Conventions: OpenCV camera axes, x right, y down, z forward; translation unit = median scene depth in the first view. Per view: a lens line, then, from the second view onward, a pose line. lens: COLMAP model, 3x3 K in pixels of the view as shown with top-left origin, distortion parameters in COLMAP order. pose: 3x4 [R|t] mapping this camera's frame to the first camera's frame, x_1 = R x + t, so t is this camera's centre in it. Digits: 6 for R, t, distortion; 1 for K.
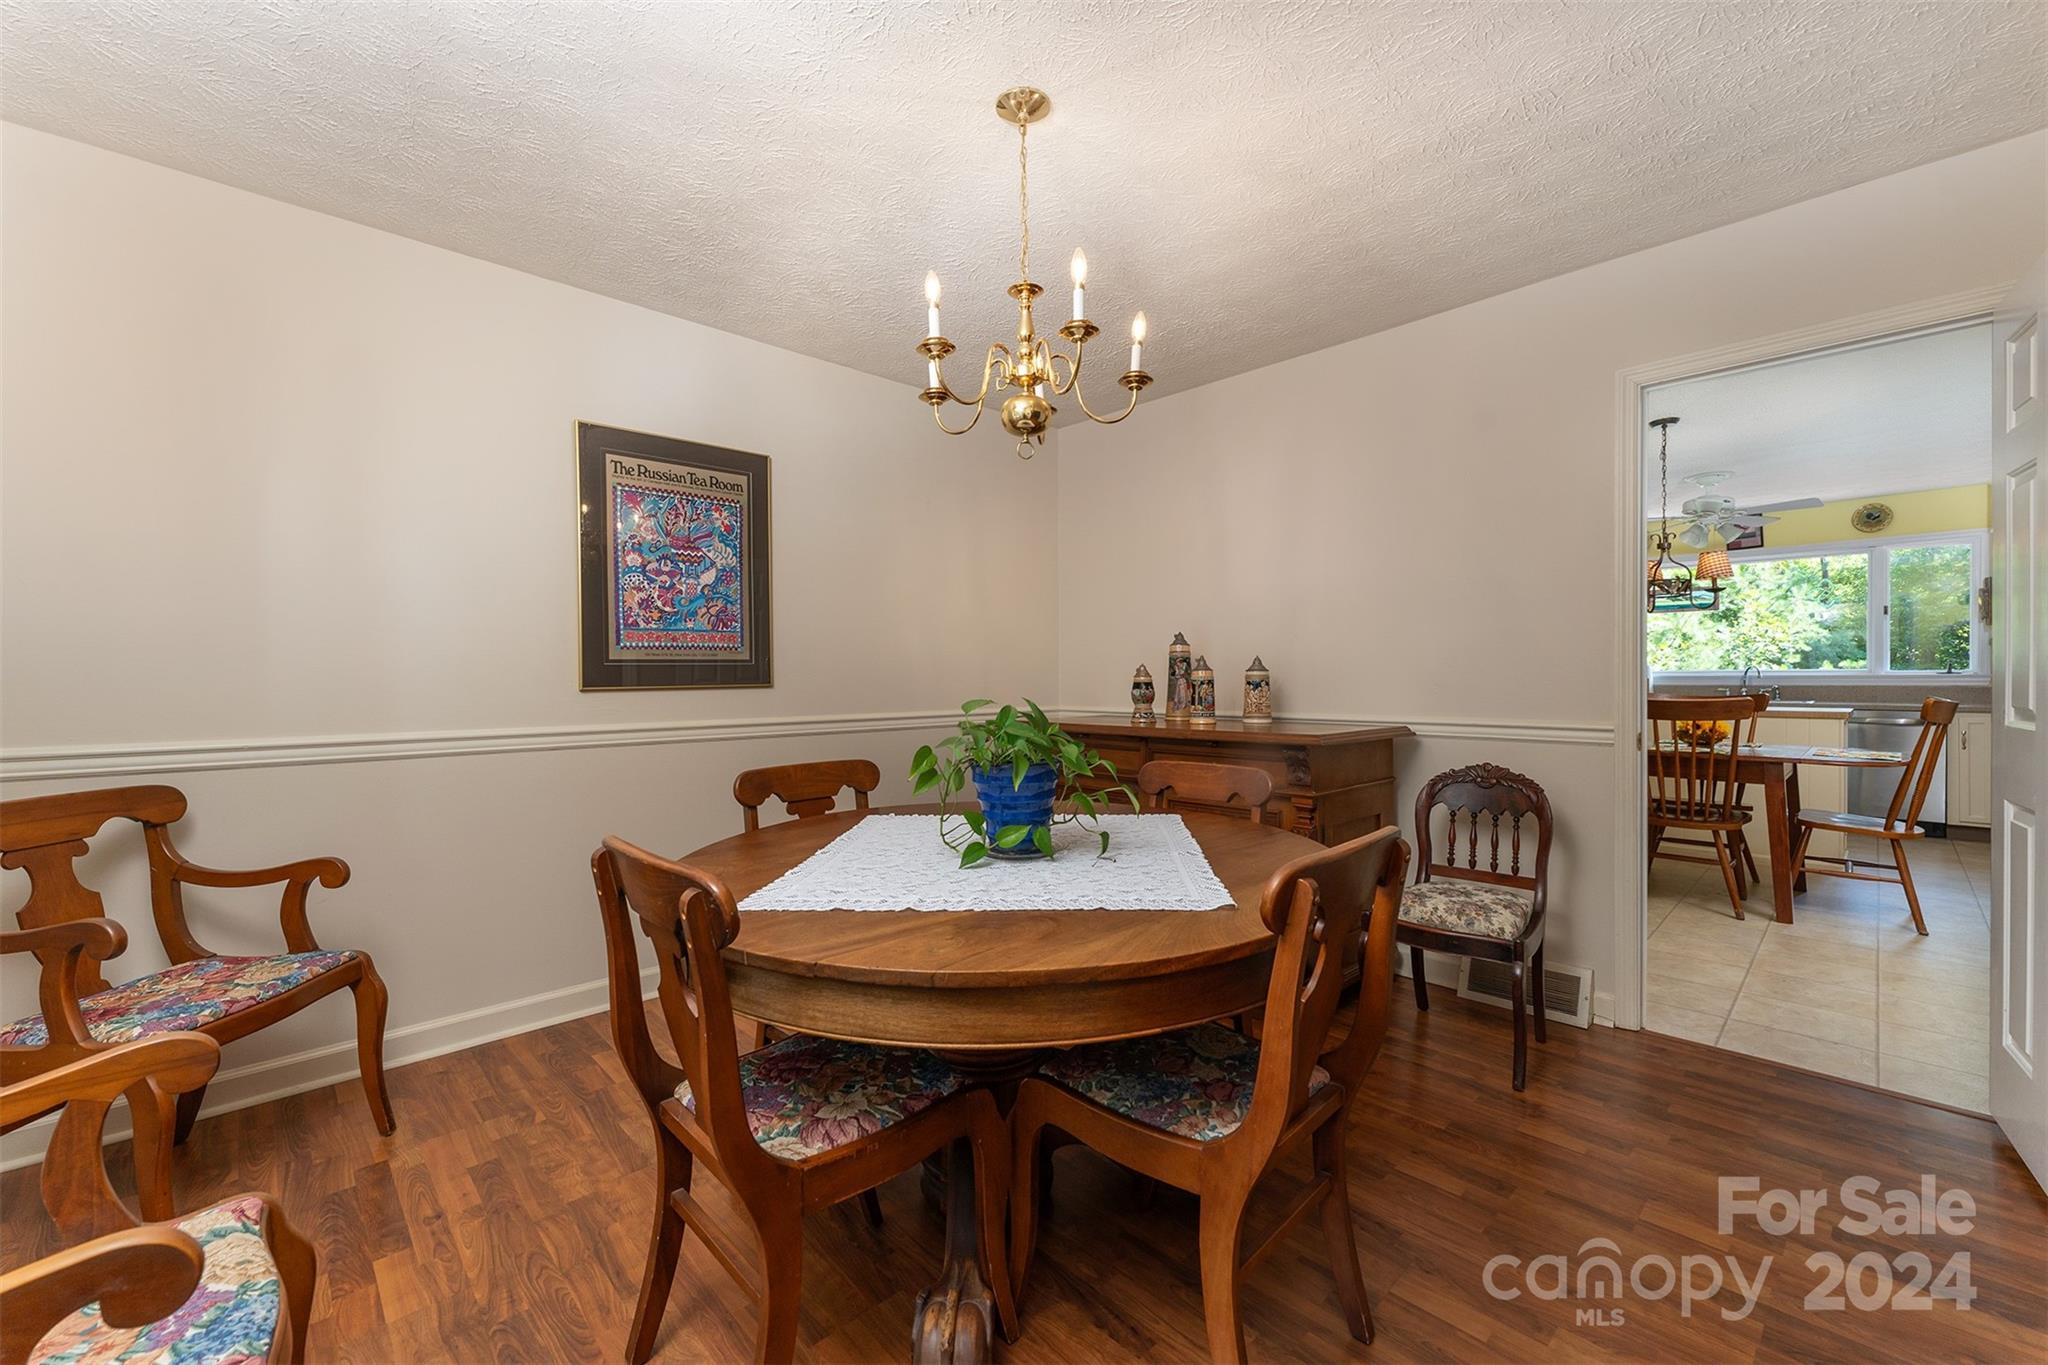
lens RADIAL K [[826.8, 0, 1024.1], [0, 826.8, 672.8], [0, 0, 1]] dist [0.001712, -0.000201]
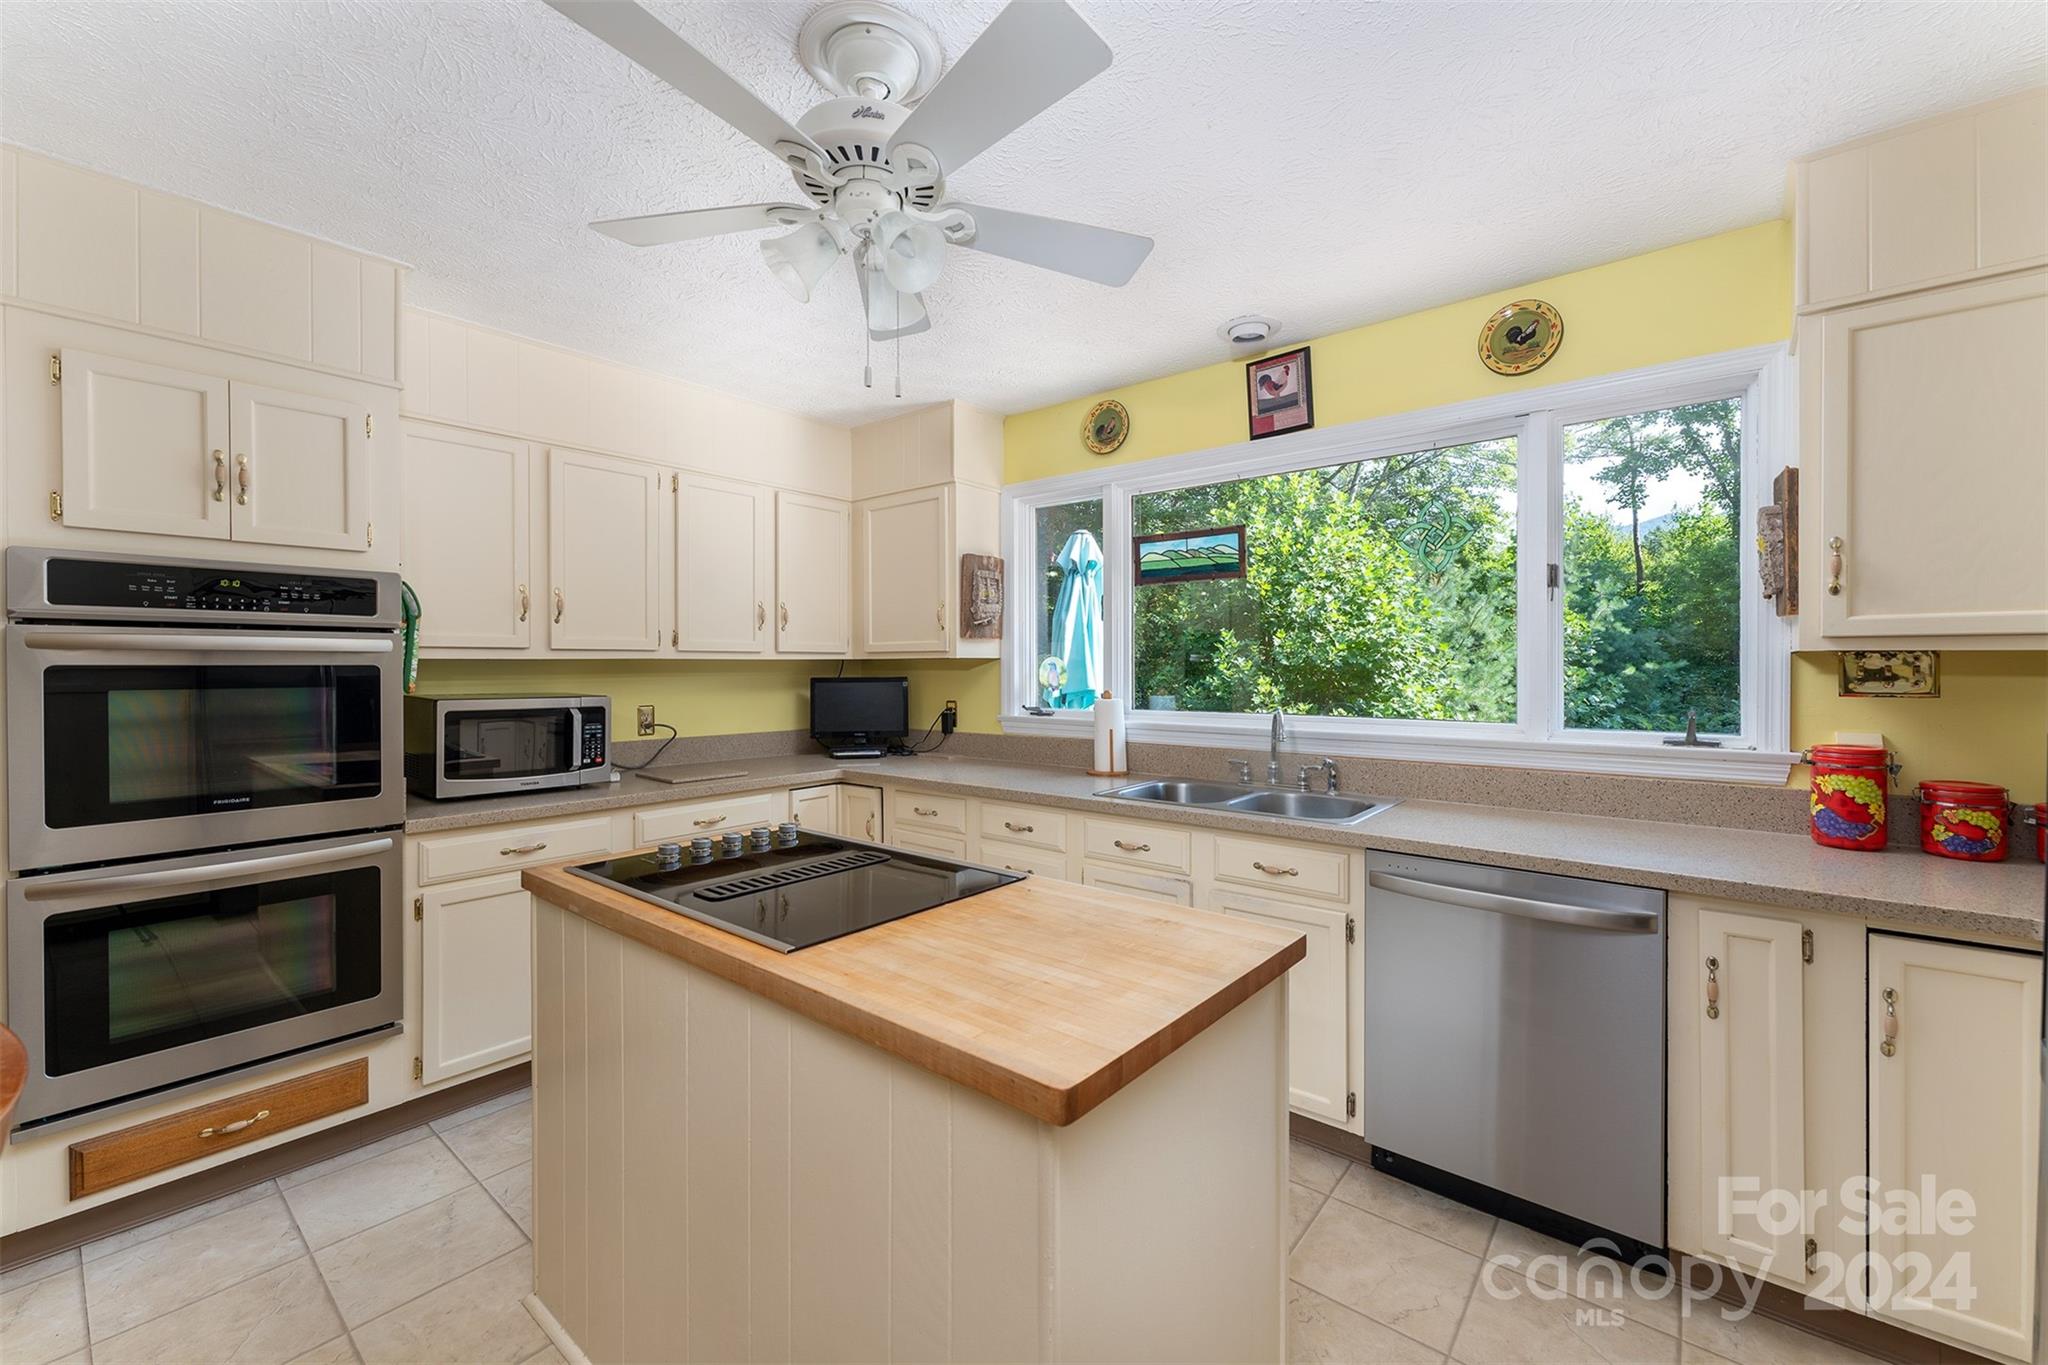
lens RADIAL K [[826.8, 0, 1024.1], [0, 826.8, 672.8], [0, 0, 1]] dist [0.001712, -0.000201]
pose [[0.993324, 0.001980, 0.115344, 0.485937], [-0.002924, 0.999964, 0.008016, -0.020771], [-0.115324, -0.008300, 0.993293, 0.414766]]
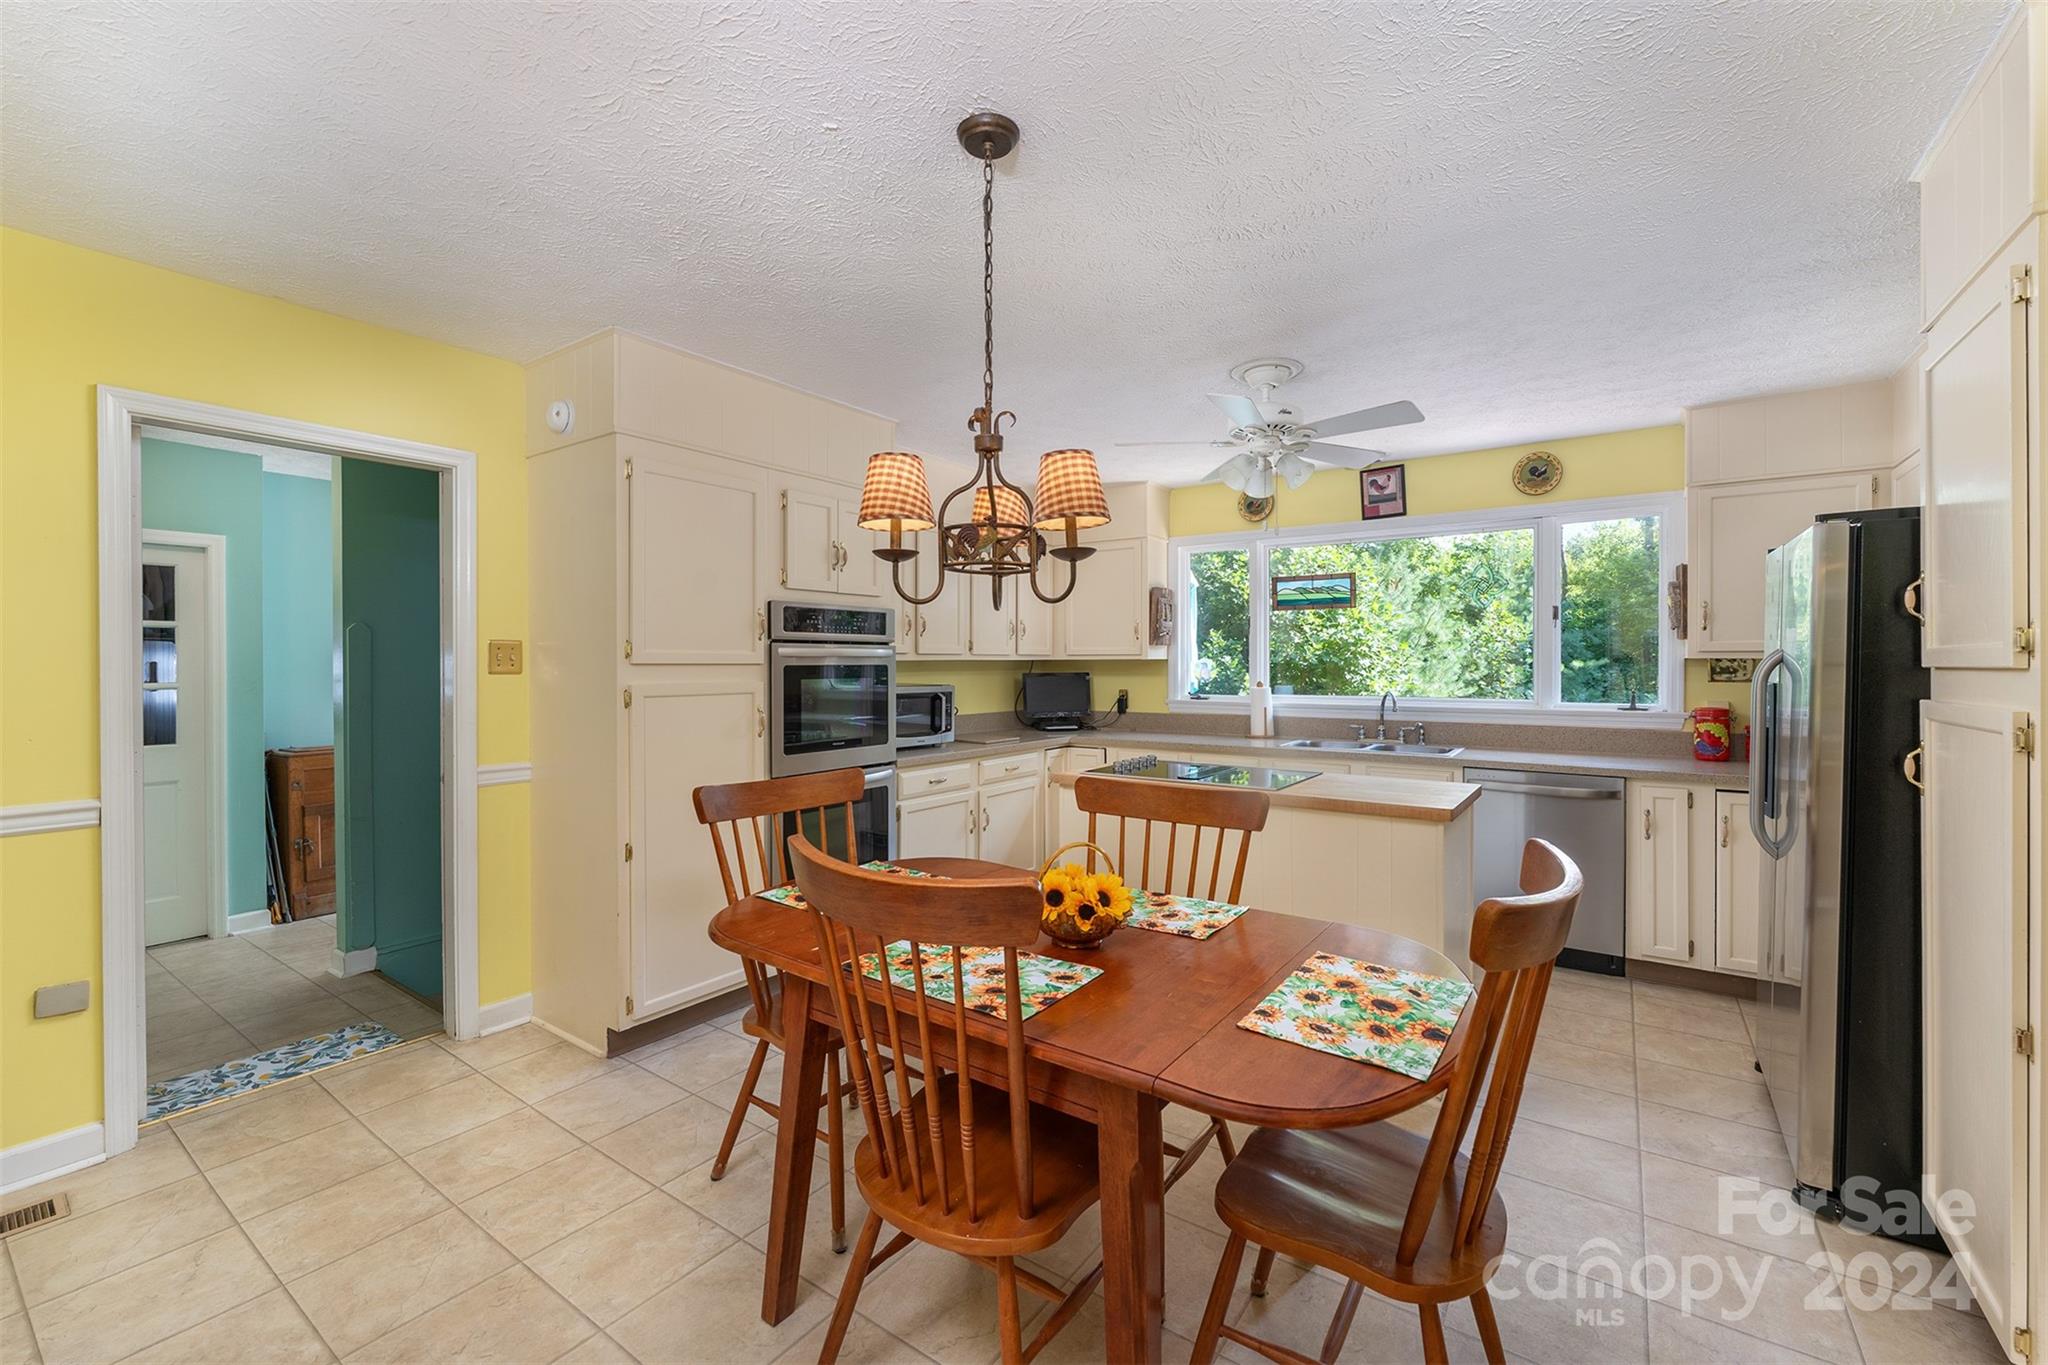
lens RADIAL K [[848.3, 0, 1026.1], [0, 848.3, 669.6], [0, 0, 1]] dist [-0.002920, -0.000182]
pose [[0.981312, 0.002087, 0.192413, 0.318895], [-0.003652, 0.999963, 0.007779, -0.021619], [-0.192390, -0.008336, 0.981283, 0.266199]]
